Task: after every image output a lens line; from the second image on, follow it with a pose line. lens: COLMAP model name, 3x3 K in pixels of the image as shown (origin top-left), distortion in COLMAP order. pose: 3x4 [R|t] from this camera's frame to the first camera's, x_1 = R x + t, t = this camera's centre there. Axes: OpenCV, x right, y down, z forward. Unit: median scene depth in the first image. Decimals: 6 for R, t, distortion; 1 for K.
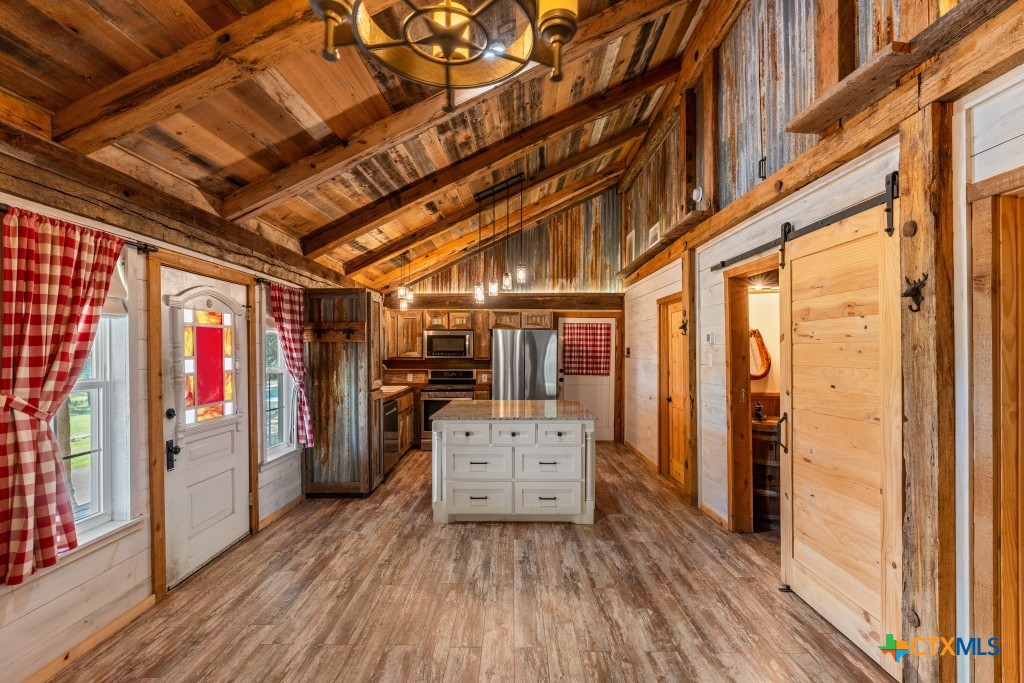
lens RADIAL K [[460.9, 0, 515.0], [0, 460.9, 348.5], [0, 0, 1]] dist [-0.006510, 0.004952]
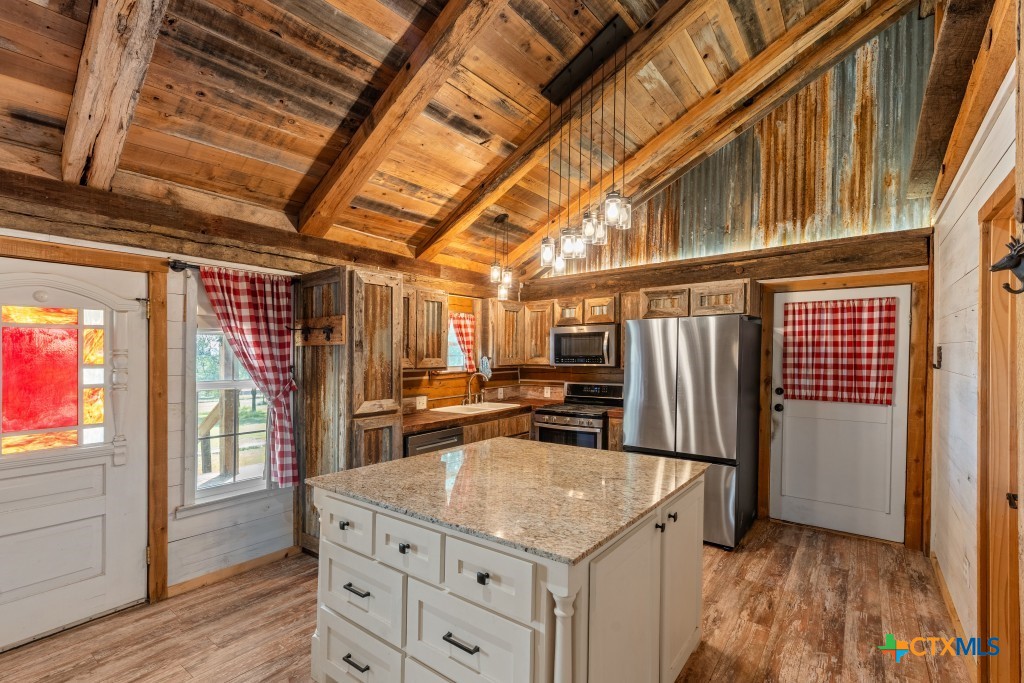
lens RADIAL K [[460.9, 0, 529.1], [0, 460.9, 359.5], [0, 0, 1]] dist [-0.006510, 0.004952]
pose [[0.800867, 0.000441, -0.598842, 0.295395], [0.008803, 0.999883, 0.012509, 0.002206], [0.598778, -0.015289, 0.800769, 0.609006]]
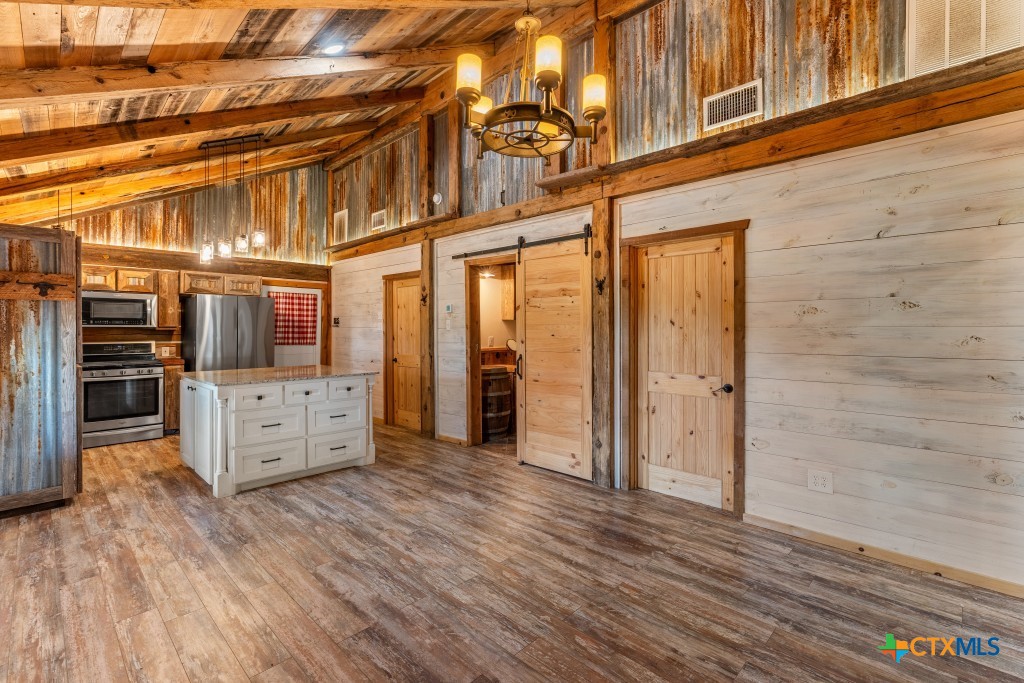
lens RADIAL K [[460.9, 0, 520.9], [0, 460.9, 323.9], [0, 0, 1]] dist [-0.006510, 0.004952]
pose [[0.691733, 0.005929, 0.722129, -0.348337], [-0.003077, 0.999981, -0.005262, 0.024950], [-0.722146, 0.001418, 0.691739, -0.069768]]
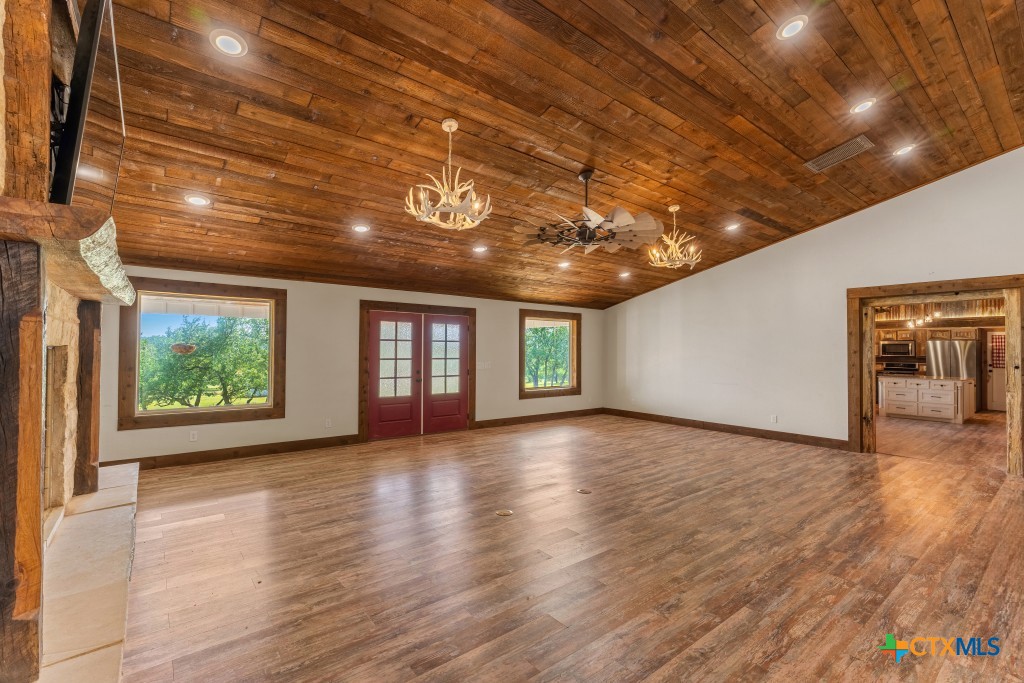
lens RADIAL K [[460.9, 0, 508.6], [0, 460.9, 336.6], [0, 0, 1]] dist [-0.006510, 0.004952]
pose [[0.618417, -0.013662, -0.785731, 0.501083], [-0.005016, 0.999760, -0.021332, -0.014466], [0.785834, 0.017133, 0.618200, -1.983764]]
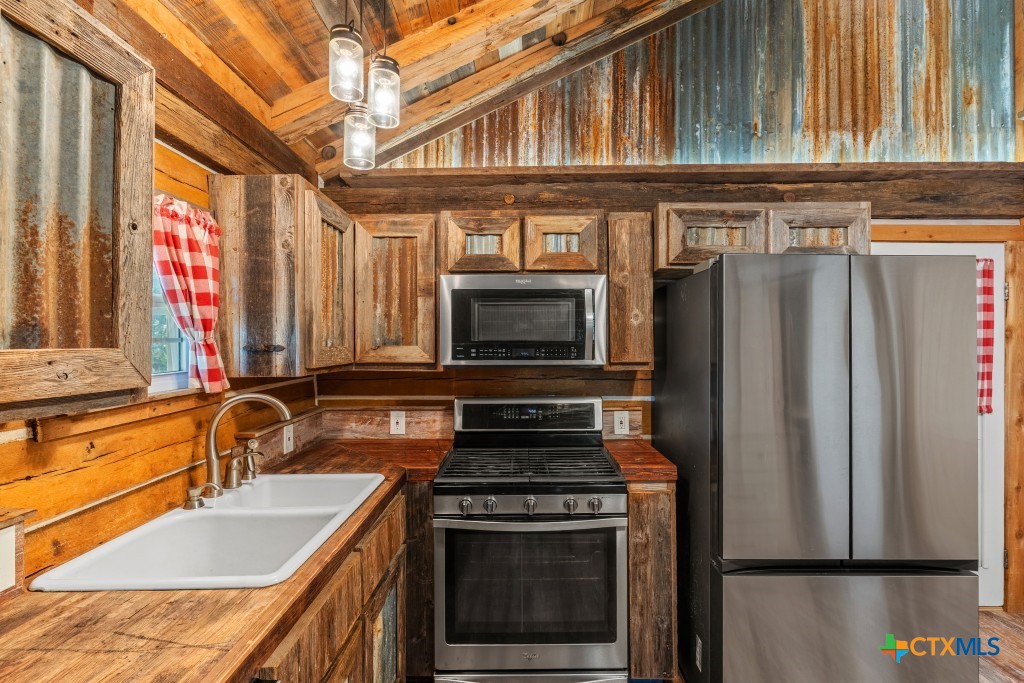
lens RADIAL K [[460.9, 0, 522.5], [0, 460.9, 345.3], [0, 0, 1]] dist [-0.006510, 0.004952]
pose [[0.999969, -0.003530, -0.006972, -0.211659], [0.003585, 0.999963, 0.007824, 0.007521], [0.006944, -0.007848, 0.999945, 1.037342]]
